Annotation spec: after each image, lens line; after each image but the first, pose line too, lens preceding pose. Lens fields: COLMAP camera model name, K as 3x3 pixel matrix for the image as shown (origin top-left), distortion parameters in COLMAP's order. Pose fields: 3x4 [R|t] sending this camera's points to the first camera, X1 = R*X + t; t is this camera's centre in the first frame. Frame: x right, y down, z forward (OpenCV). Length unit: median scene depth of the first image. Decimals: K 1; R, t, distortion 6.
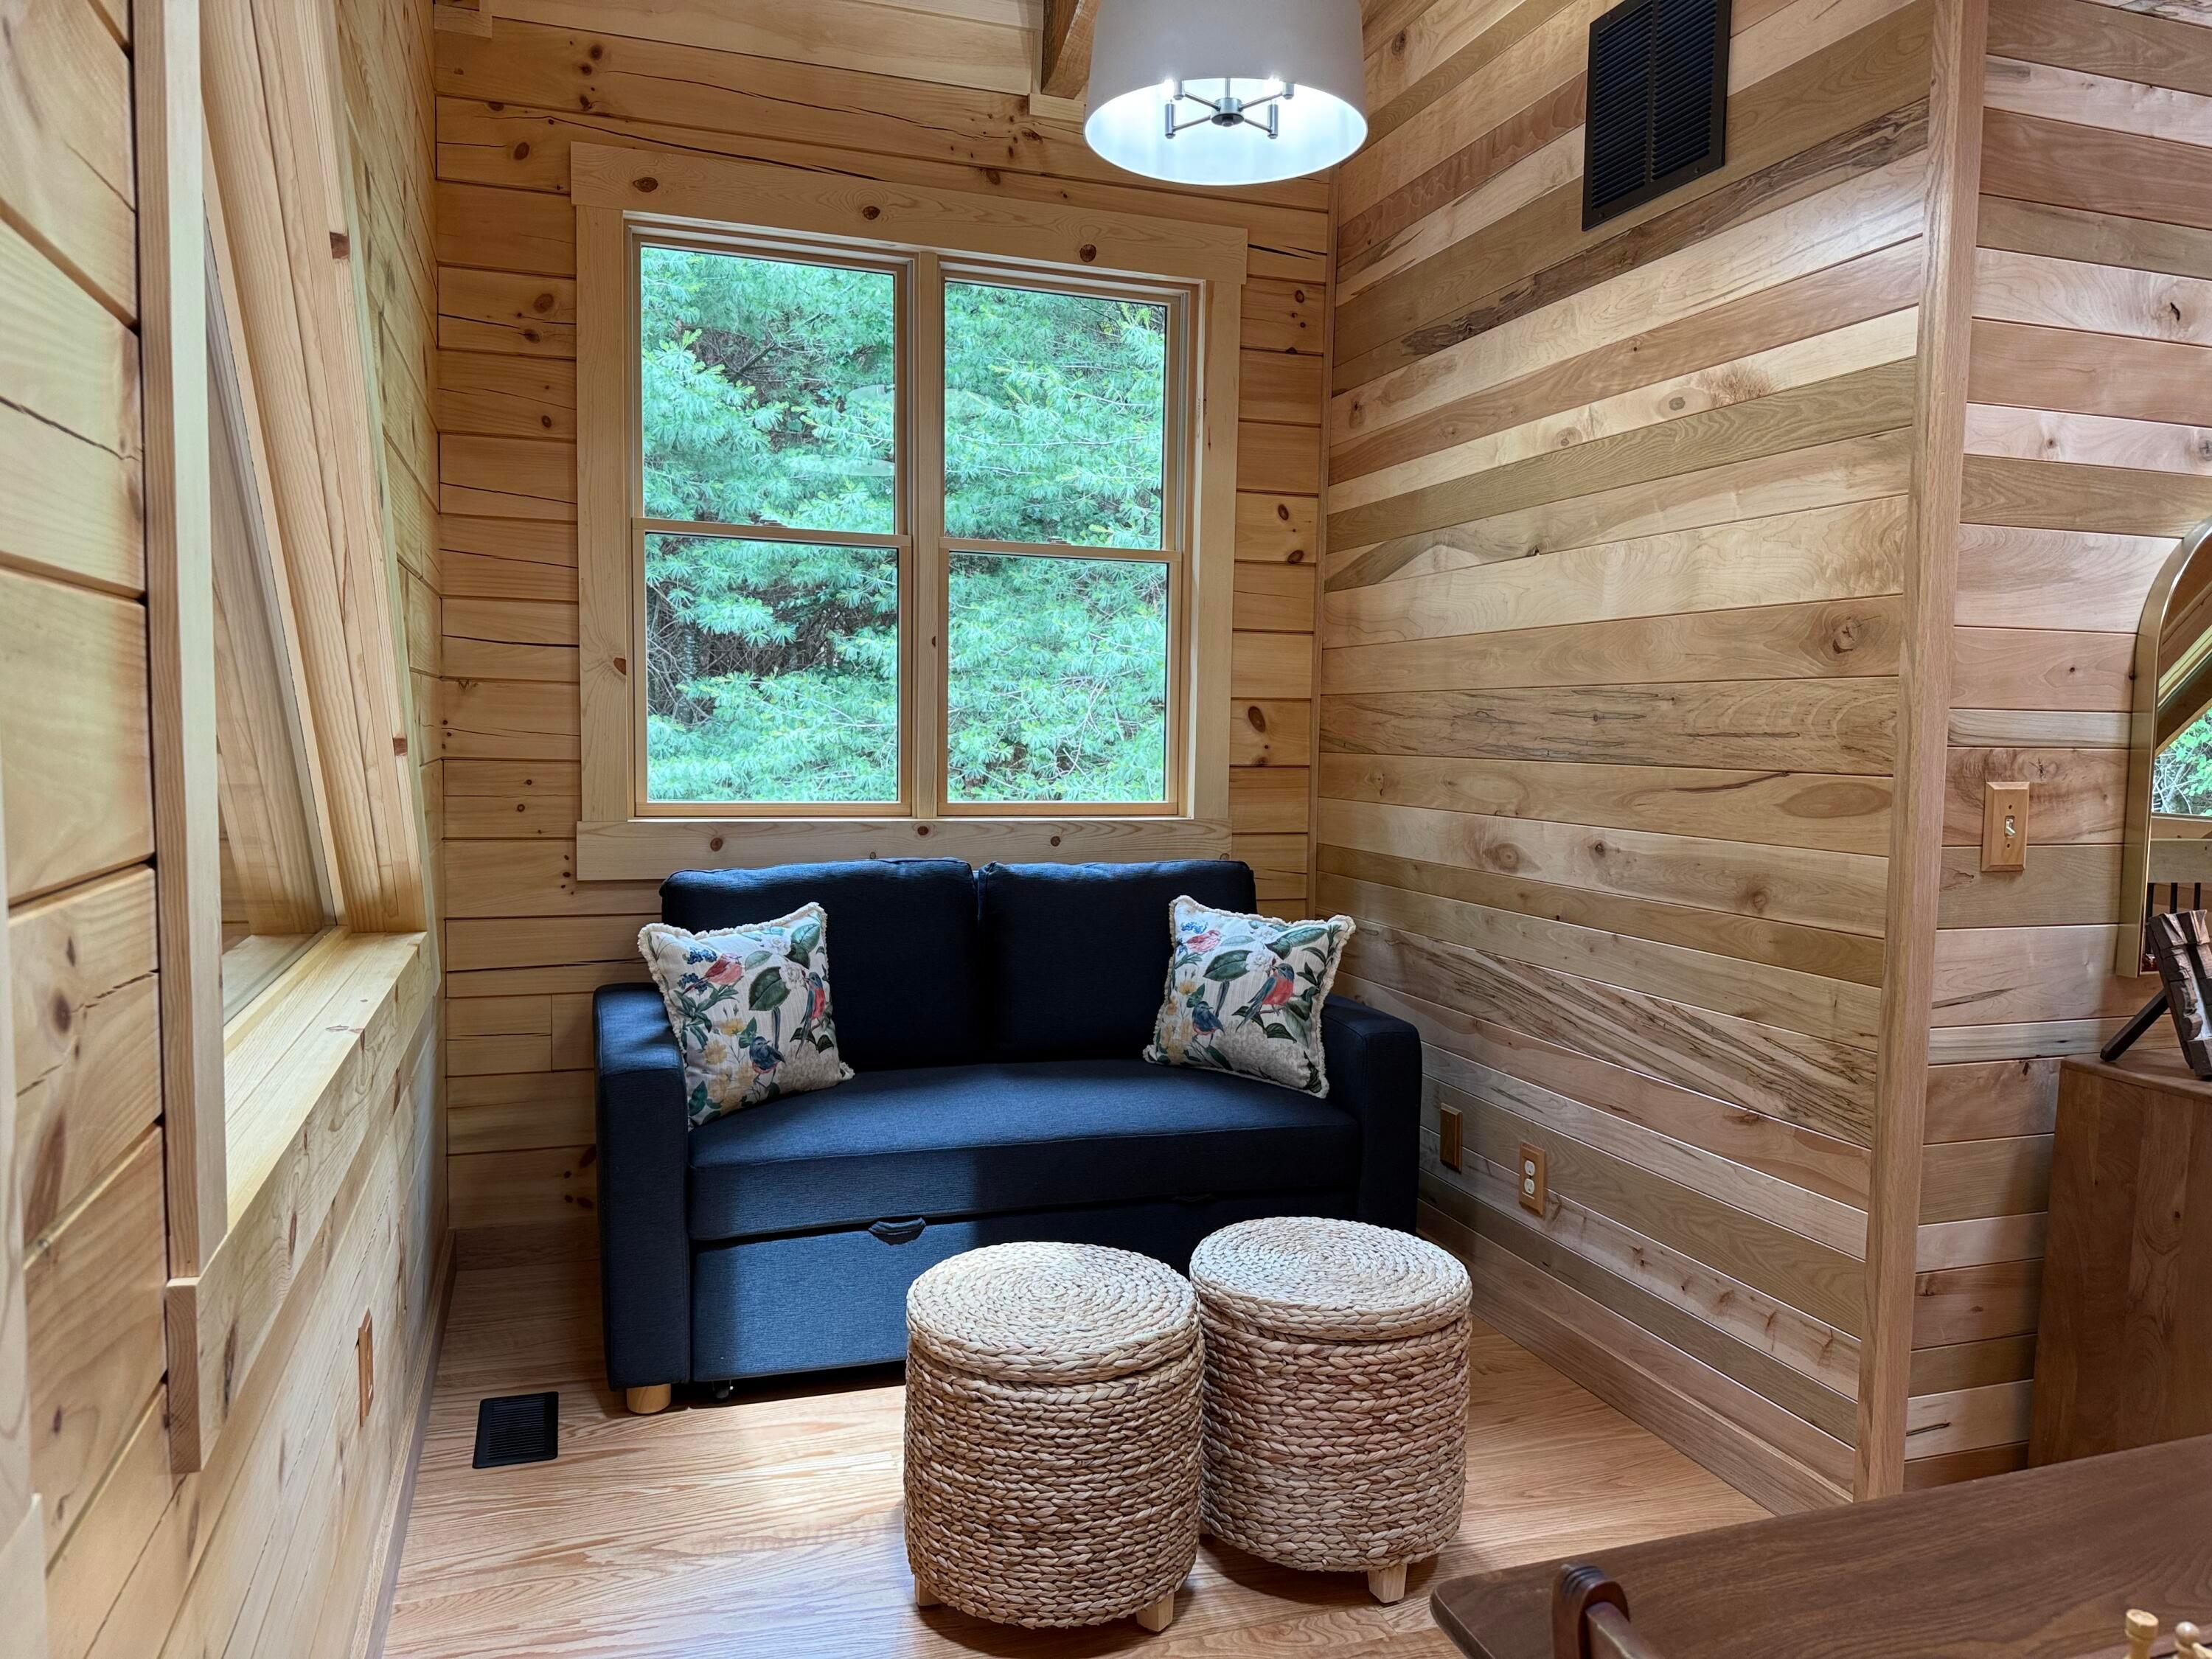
lens RADIAL K [[1567.7, 0, 1084.2], [0, 1567.7, 810.4], [0, 0, 1]] dist [0.053873, -0.068093]
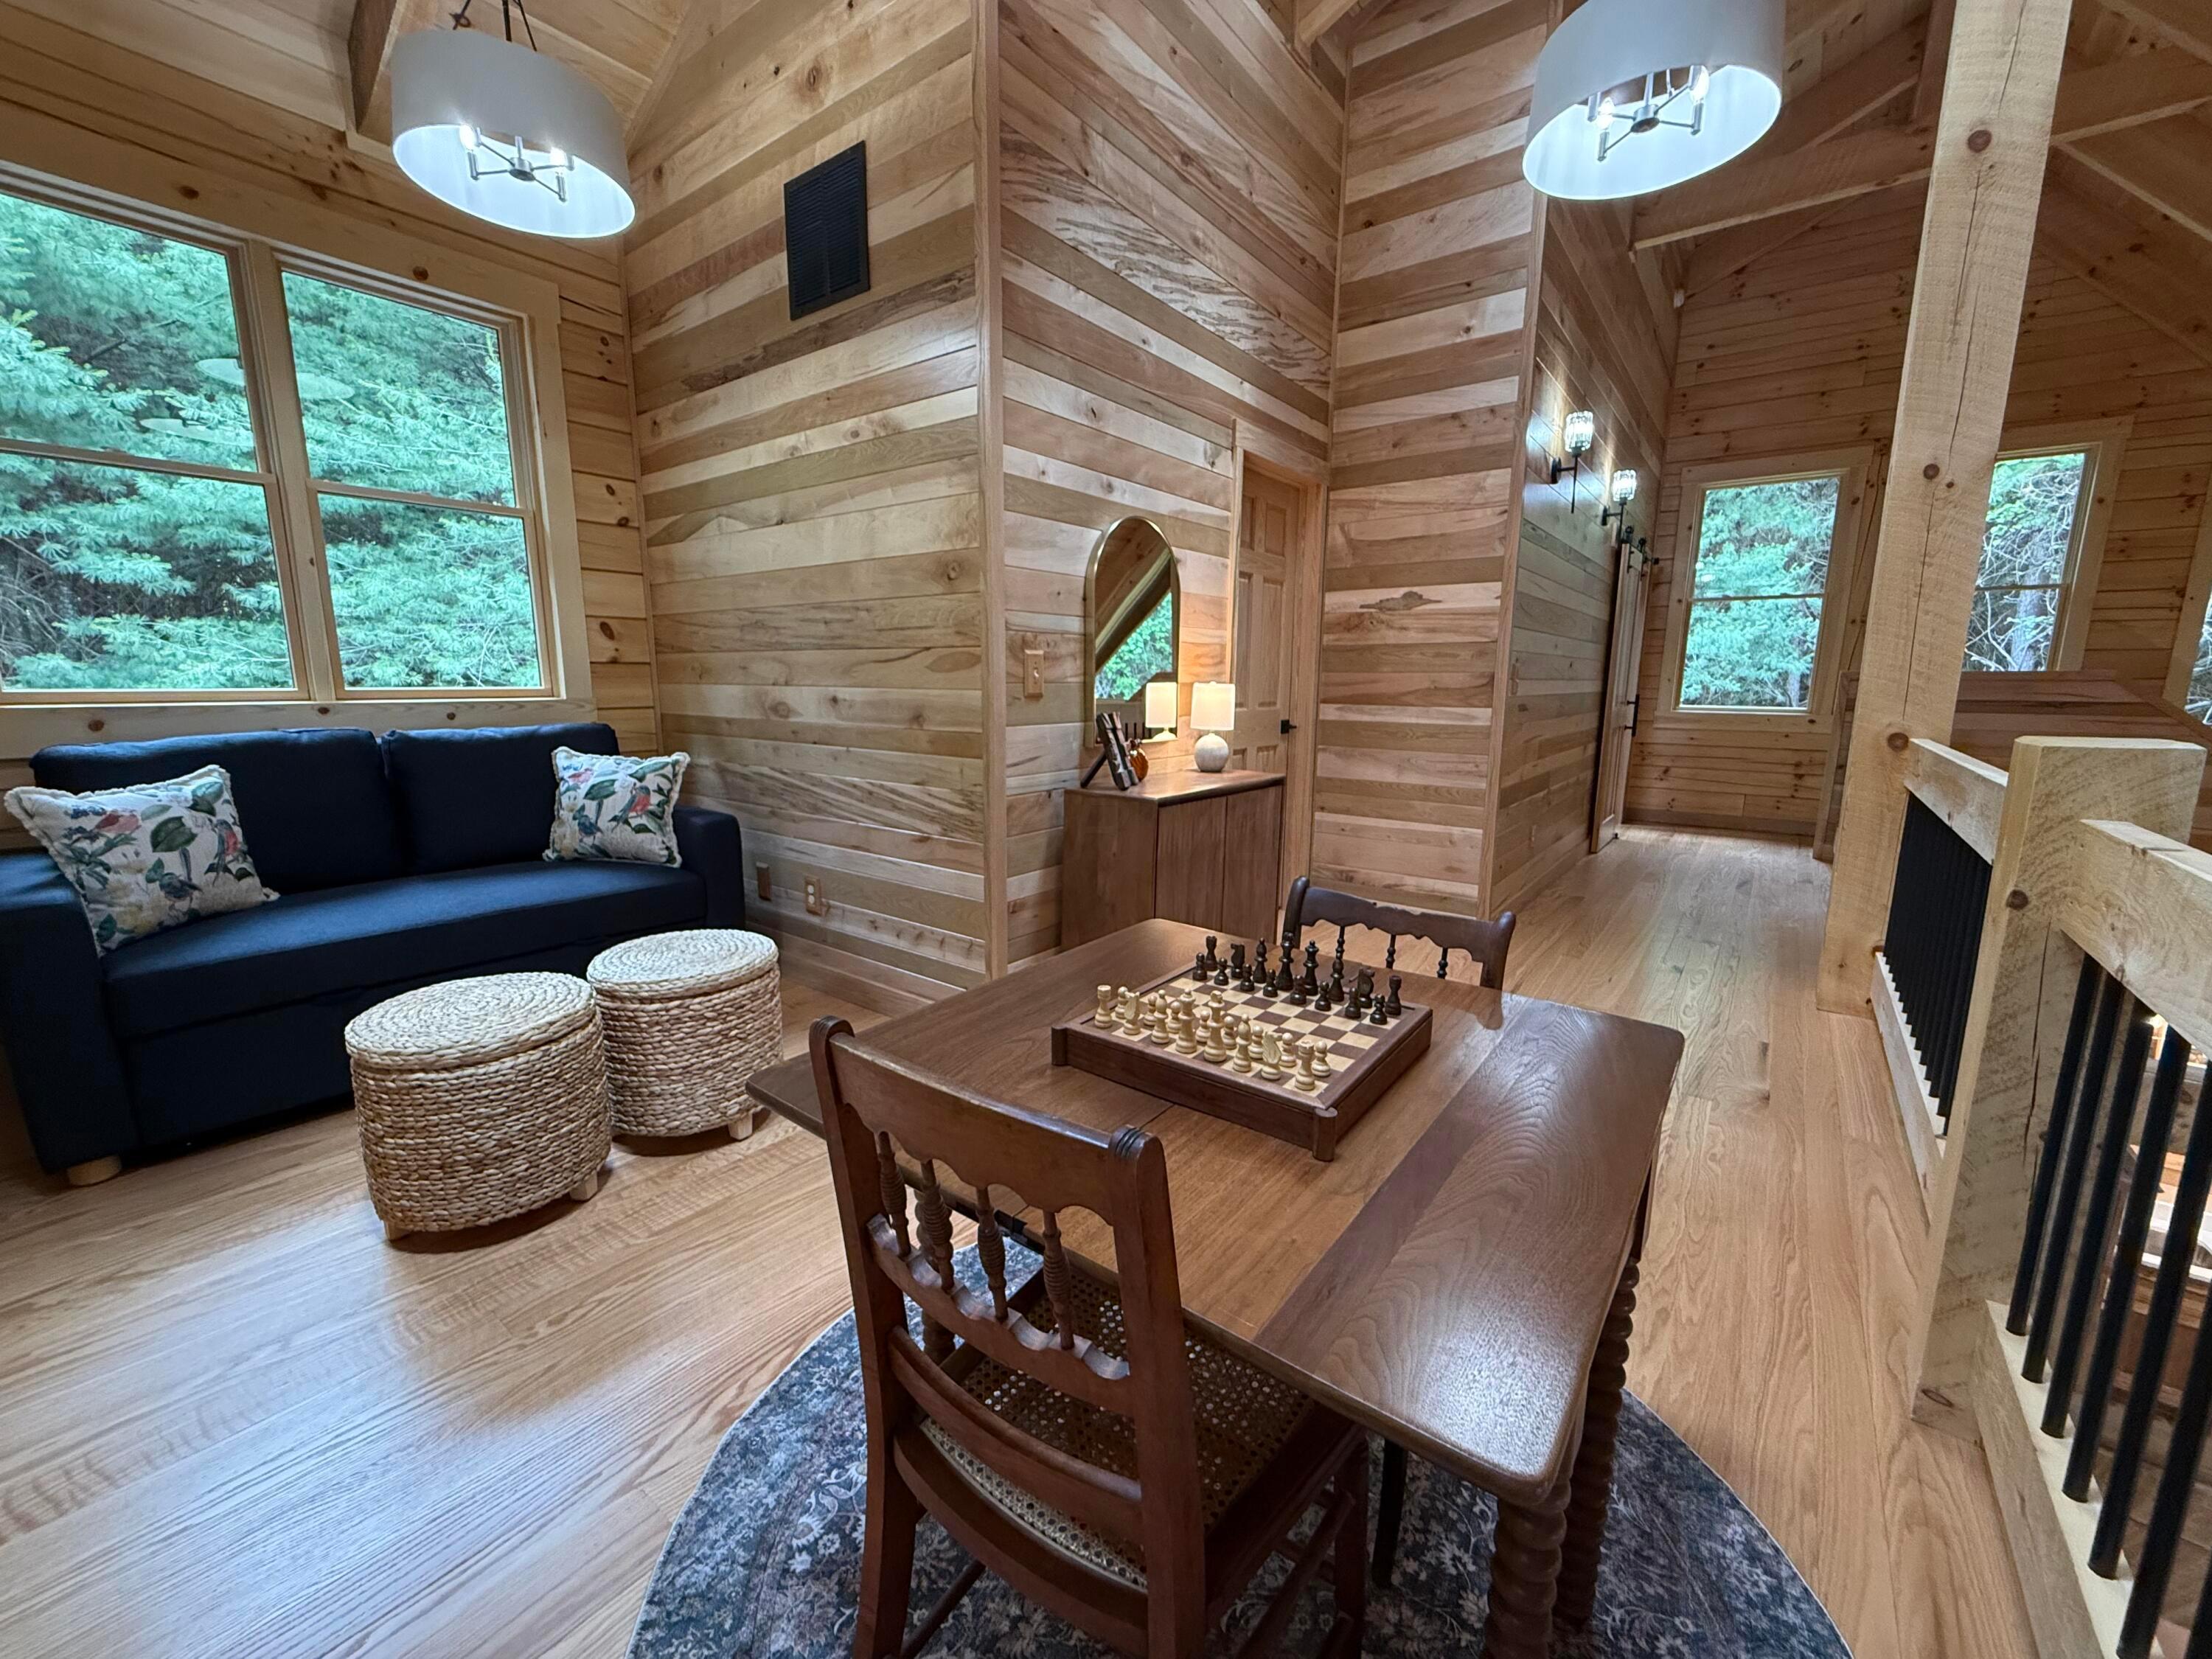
lens RADIAL K [[880.8, 0, 1097.4], [0, 880.8, 830.6], [0, 0, 1]] dist [0.001806, -0.000109]
pose [[0.830607, -0.109663, 0.545954, 0.024330], [0.047202, 0.990754, 0.127196, 0.060860], [-0.554854, -0.079880, 0.828104, 0.028788]]
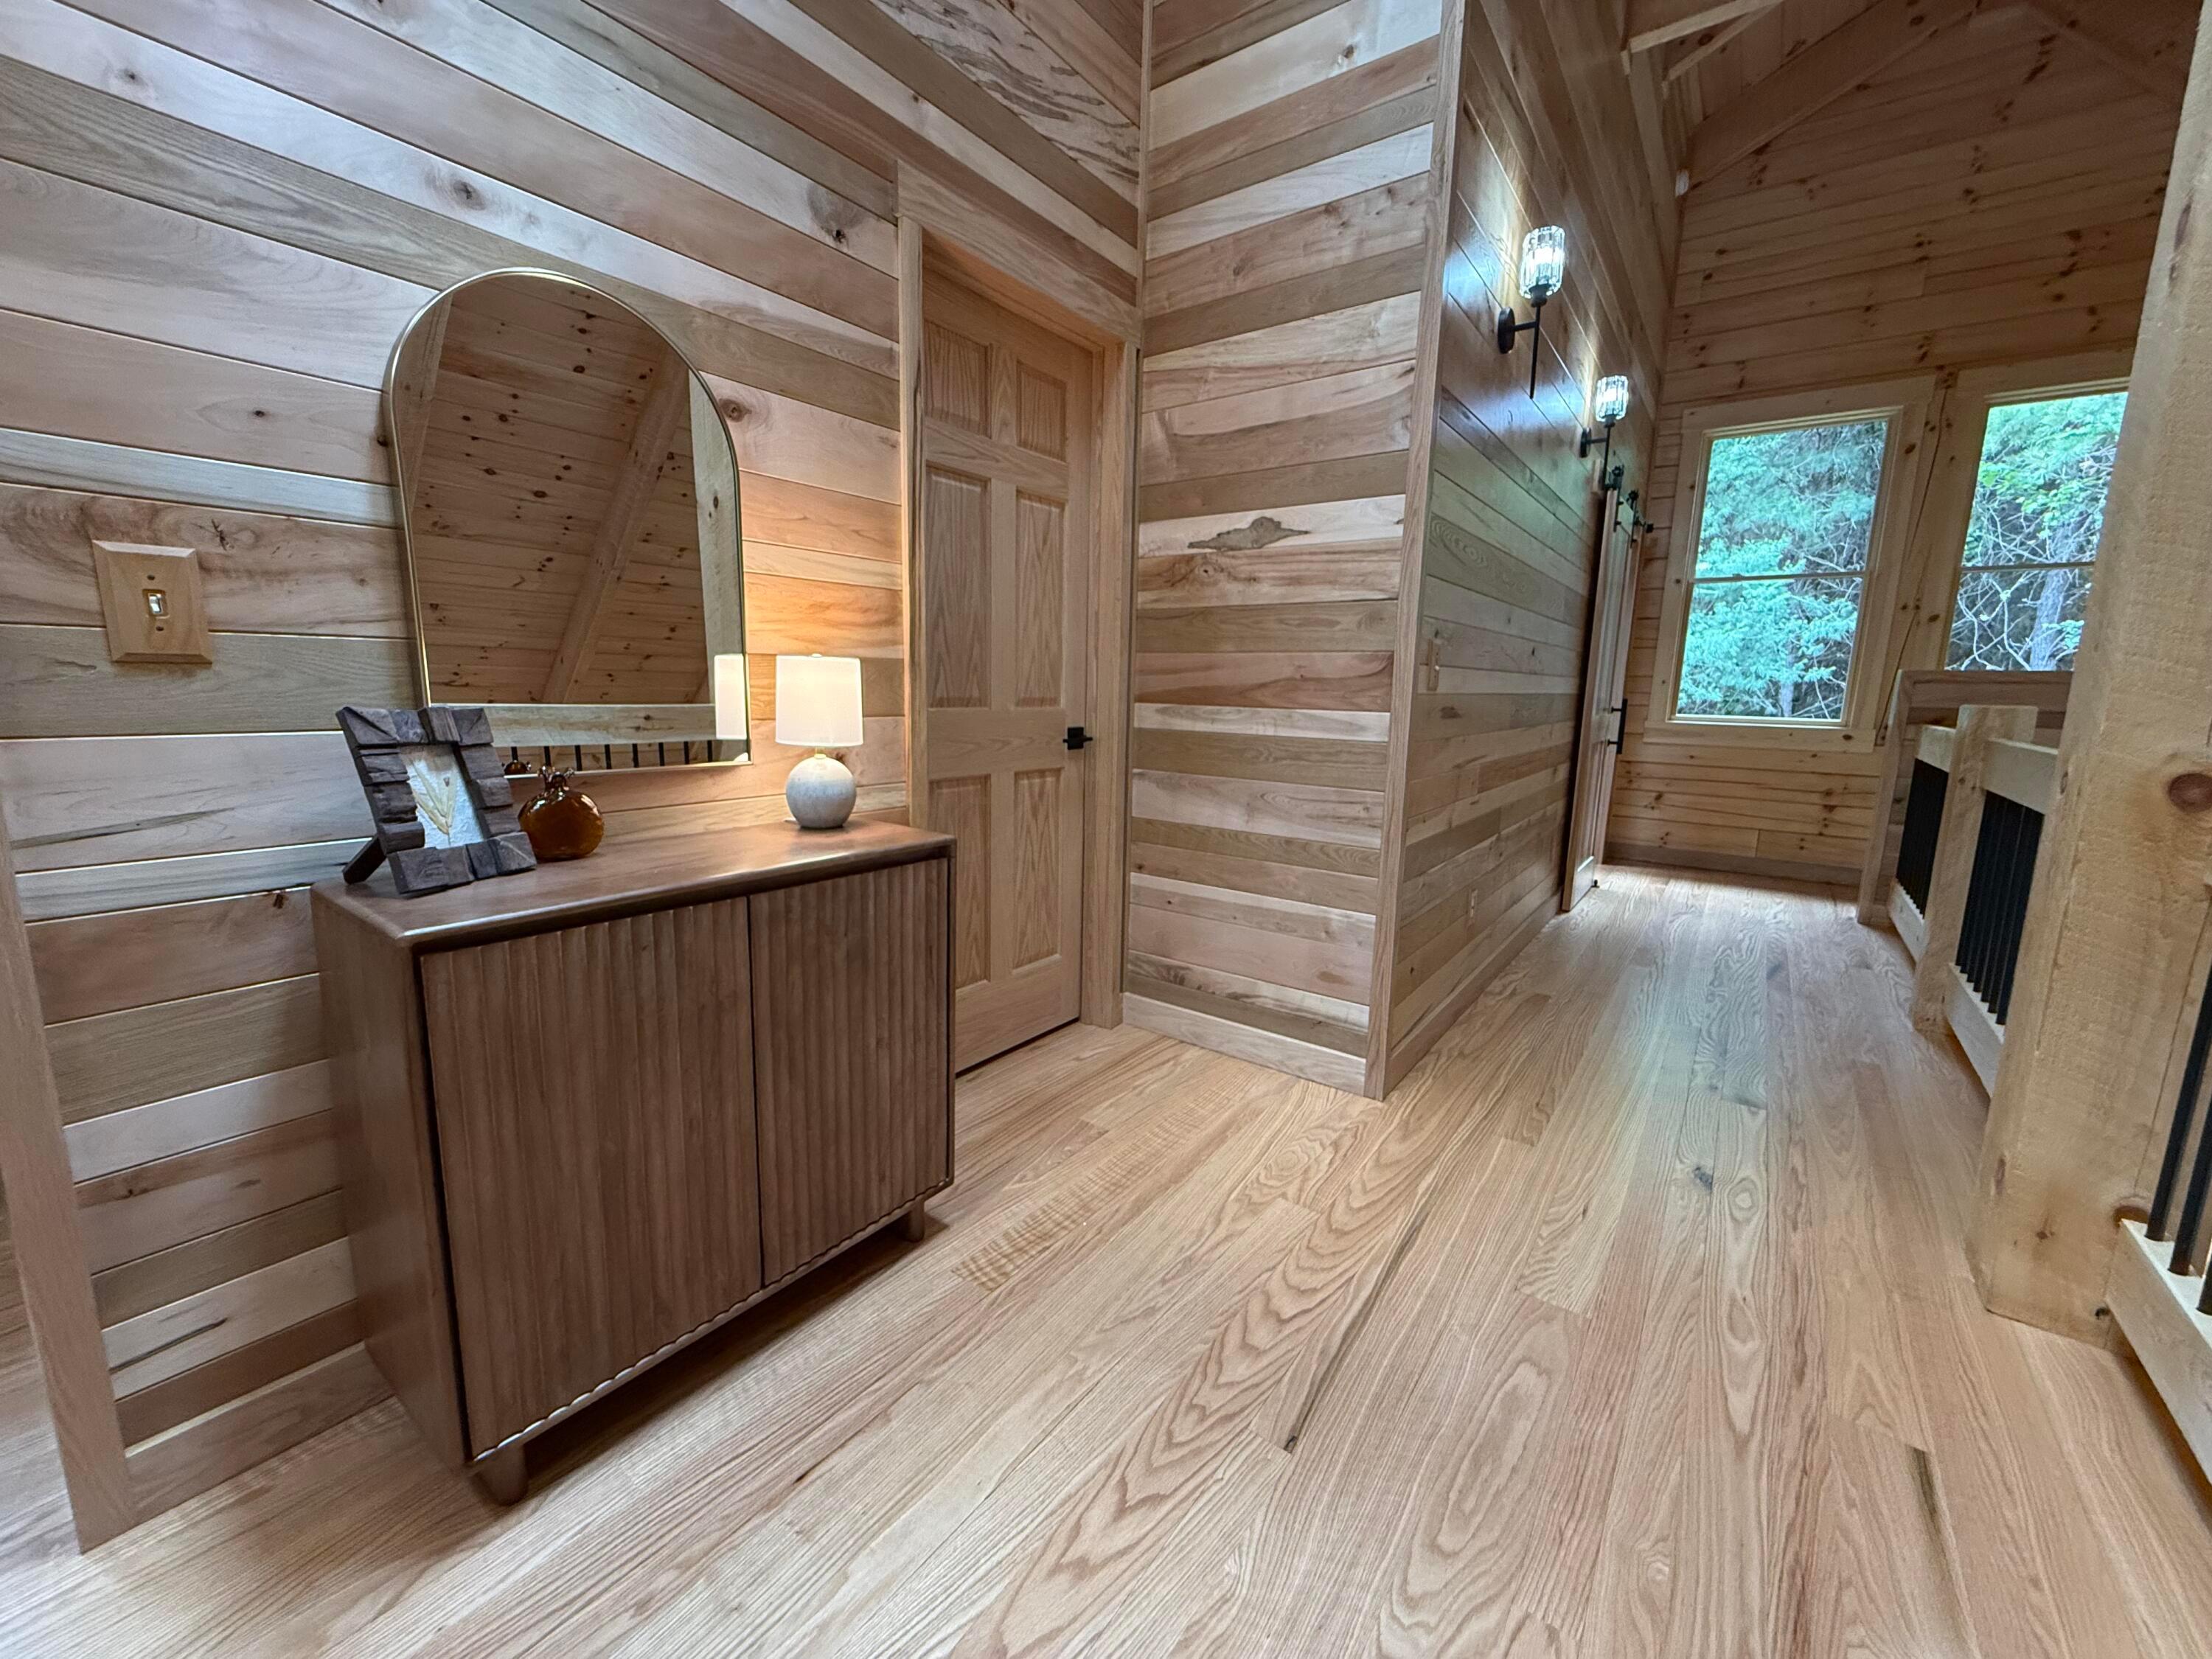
lens RADIAL K [[880.8, 0, 1098.6], [0, 880.8, 830.6], [0, 0, 1]] dist [0.001806, -0.000109]
pose [[0.820608, -0.099114, 0.562831, 0.628789], [0.034226, 0.991602, 0.124719, 0.073499], [-0.570466, -0.083082, 0.817108, 0.327605]]
